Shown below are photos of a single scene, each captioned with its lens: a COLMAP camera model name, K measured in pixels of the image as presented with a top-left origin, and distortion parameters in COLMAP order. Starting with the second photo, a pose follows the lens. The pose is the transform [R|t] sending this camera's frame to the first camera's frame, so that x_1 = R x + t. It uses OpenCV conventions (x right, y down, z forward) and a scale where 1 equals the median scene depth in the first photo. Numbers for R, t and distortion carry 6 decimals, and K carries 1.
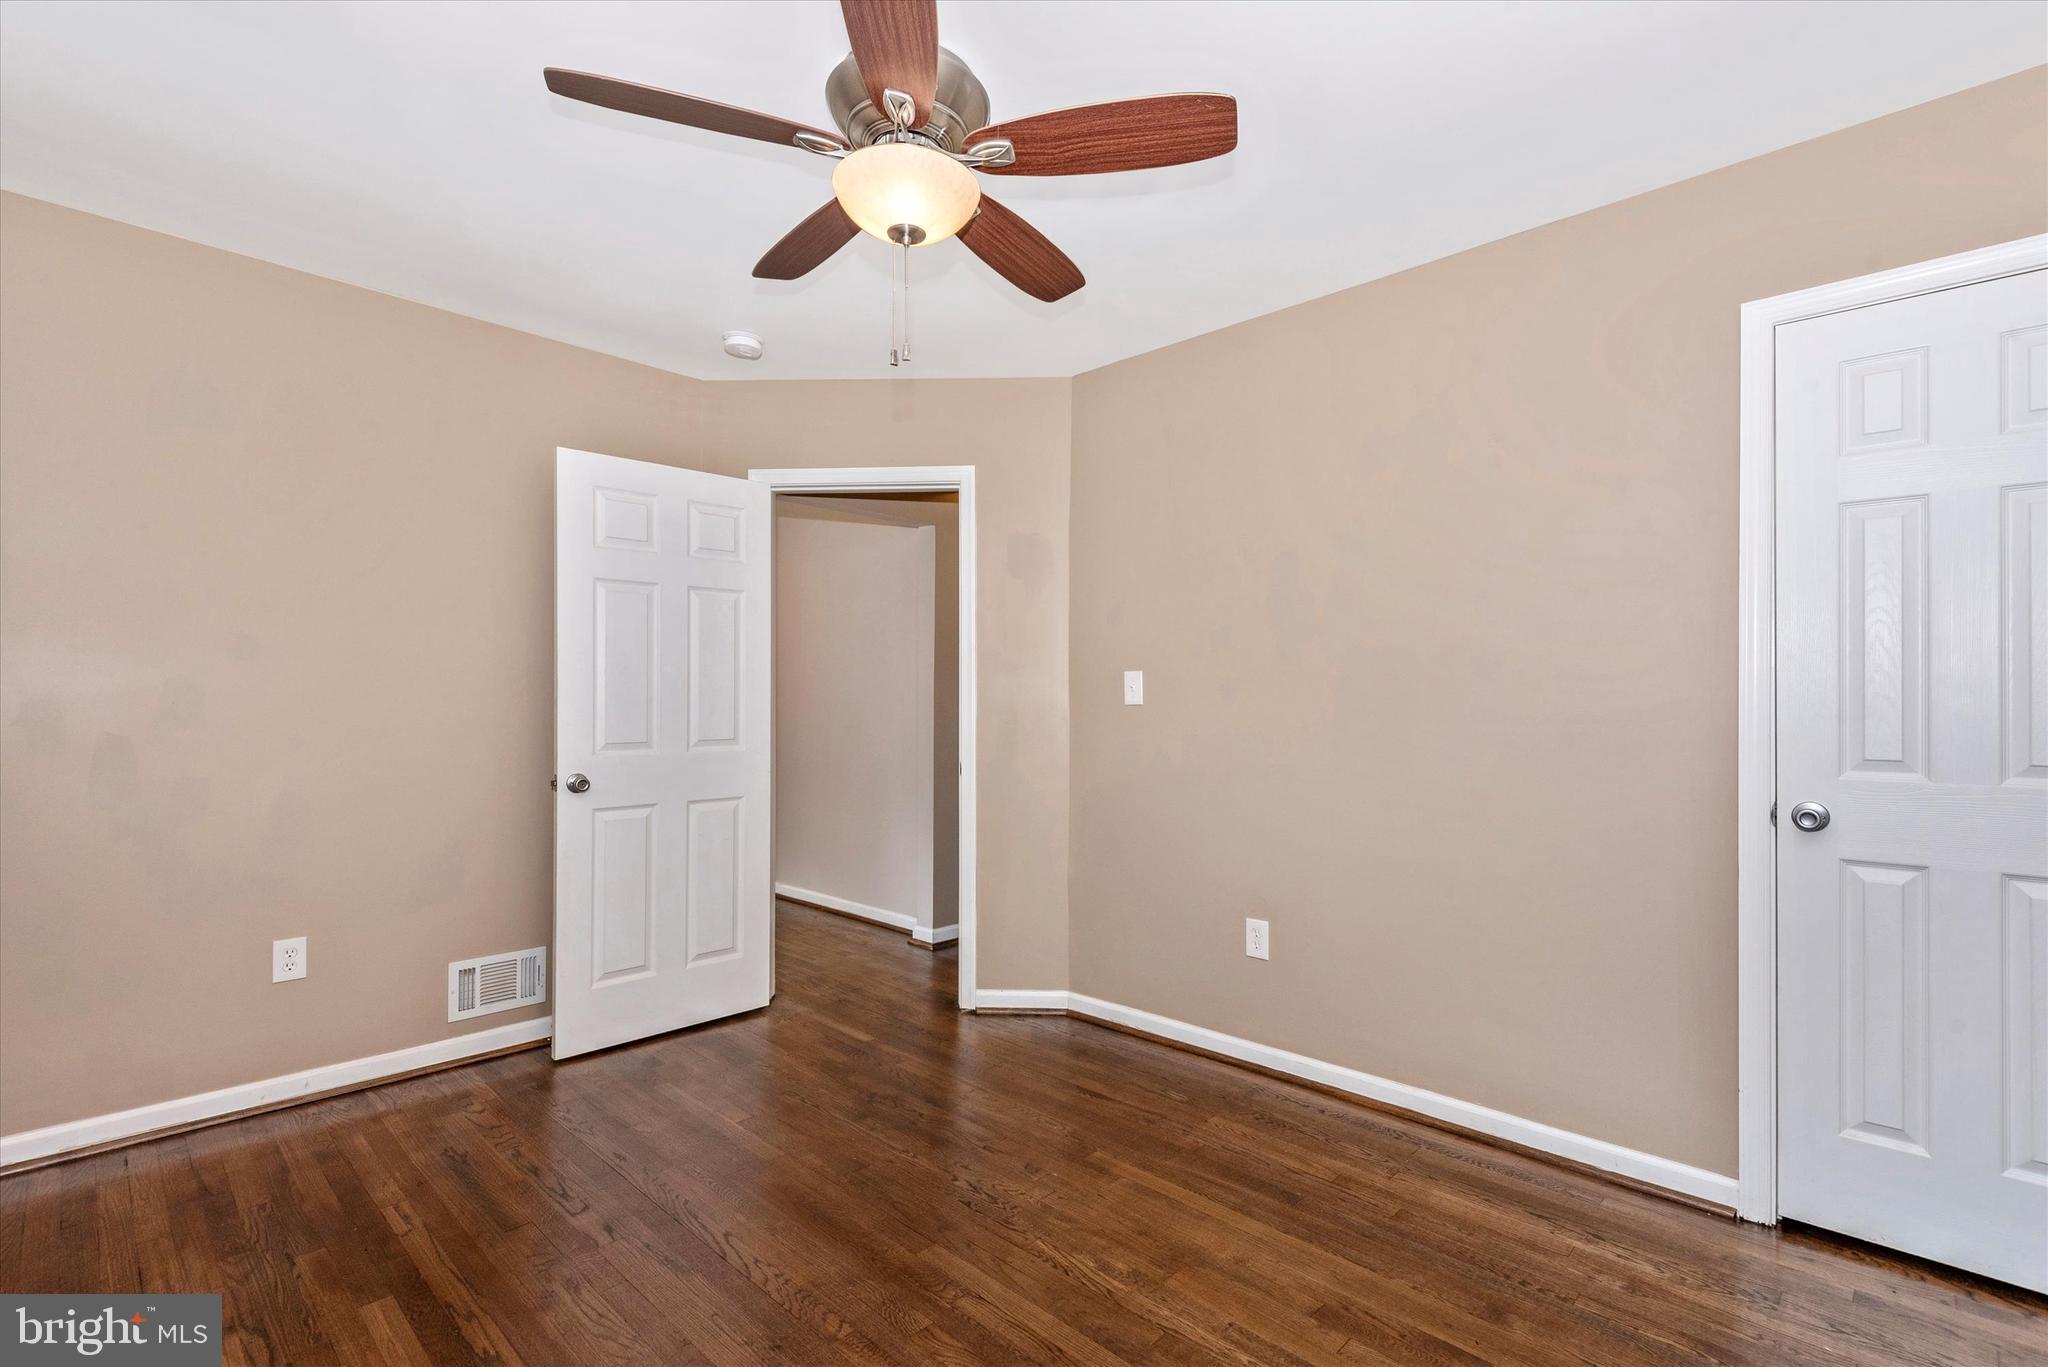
lens RADIAL K [[944.7, 0, 1024.0], [0, 944.7, 683.5], [0, 0, 1]] dist [-0.000518, -0.014346]
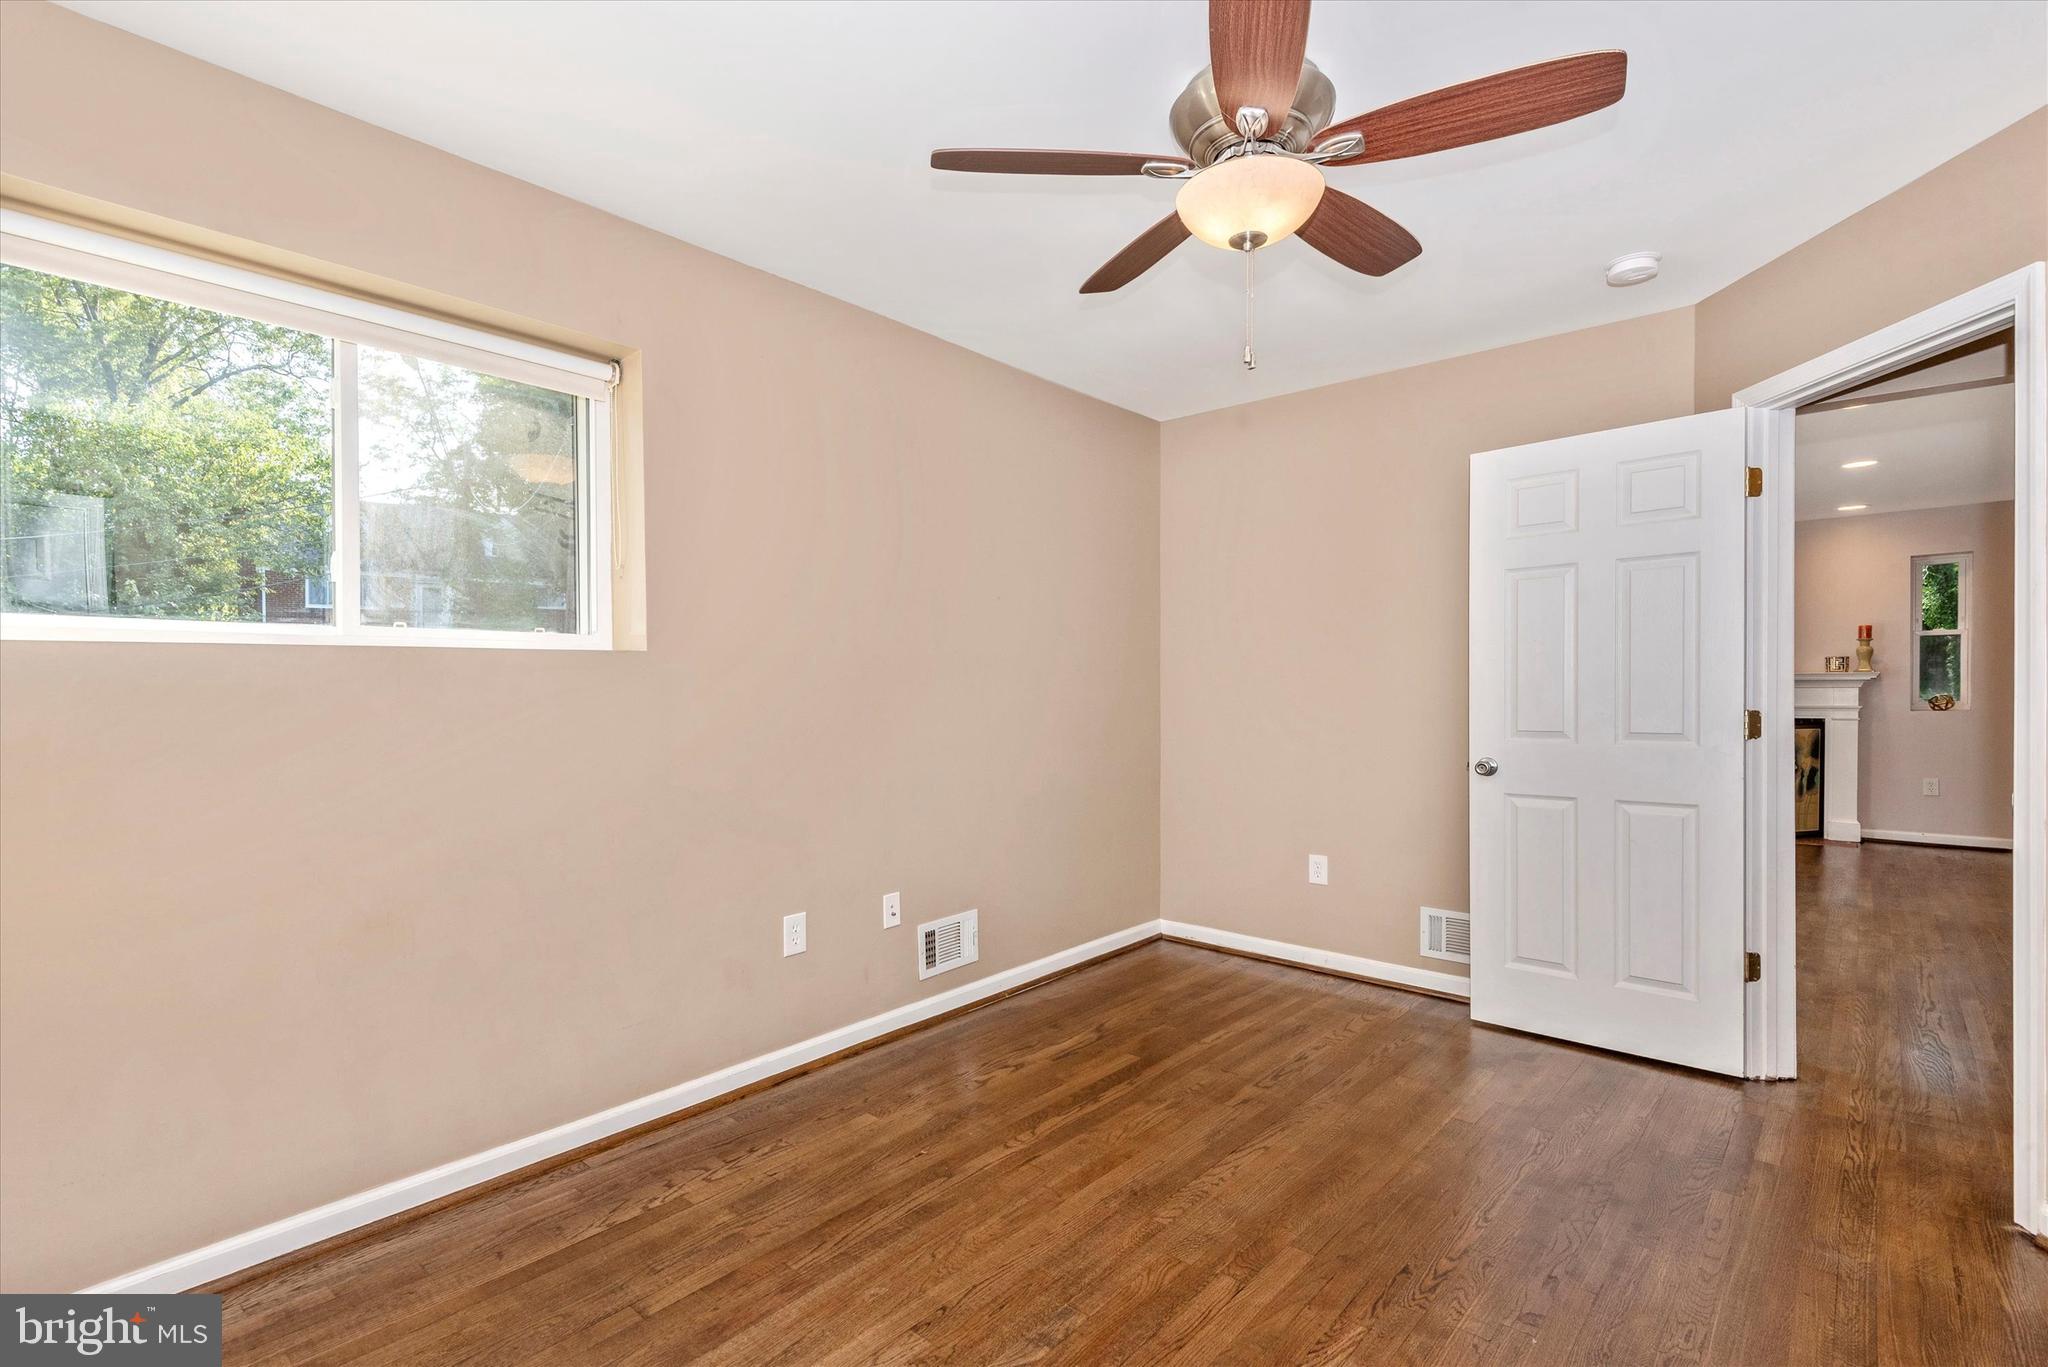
lens RADIAL K [[927.6, 0, 1029.1], [0, 927.6, 690.5], [0, 0, 1]] dist [0.034484, -0.021019]
pose [[0.053852, 0.004660, -0.998538, 0.662673], [0.022589, 0.999728, 0.005883, 0.001816], [0.998293, -0.022872, 0.053732, 0.522978]]
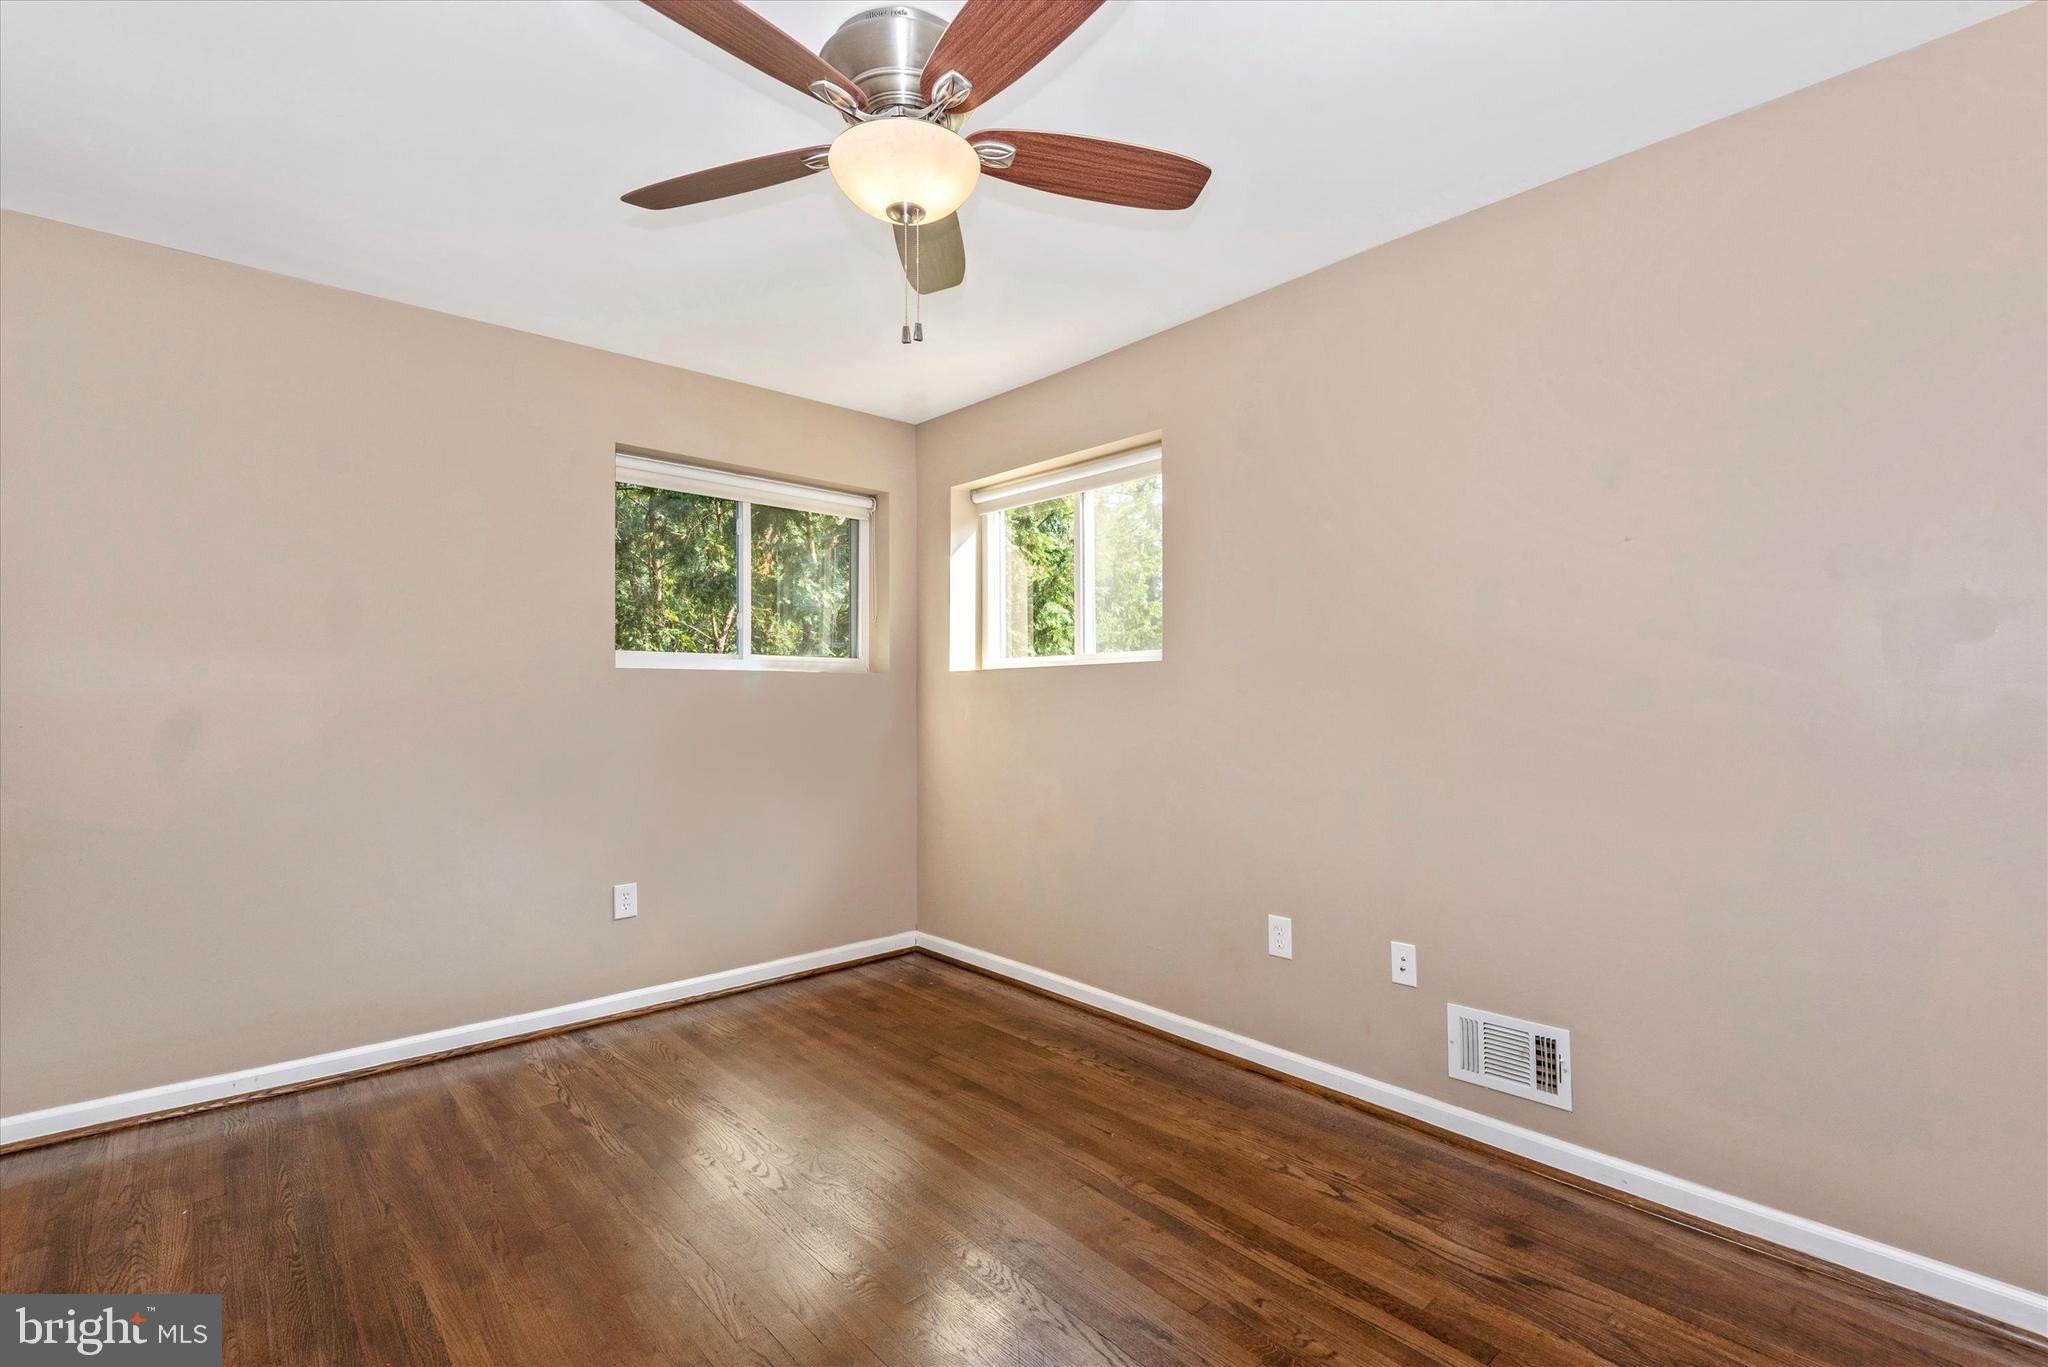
lens RADIAL K [[927.6, 0, 1029.1], [0, 927.6, 690.5], [0, 0, 1]] dist [0.034484, -0.021019]
pose [[-0.998613, -0.007240, 0.052141, -0.219292], [-0.008713, 0.999568, -0.028066, 0.034462], [-0.051916, -0.028481, -0.998245, 1.423376]]
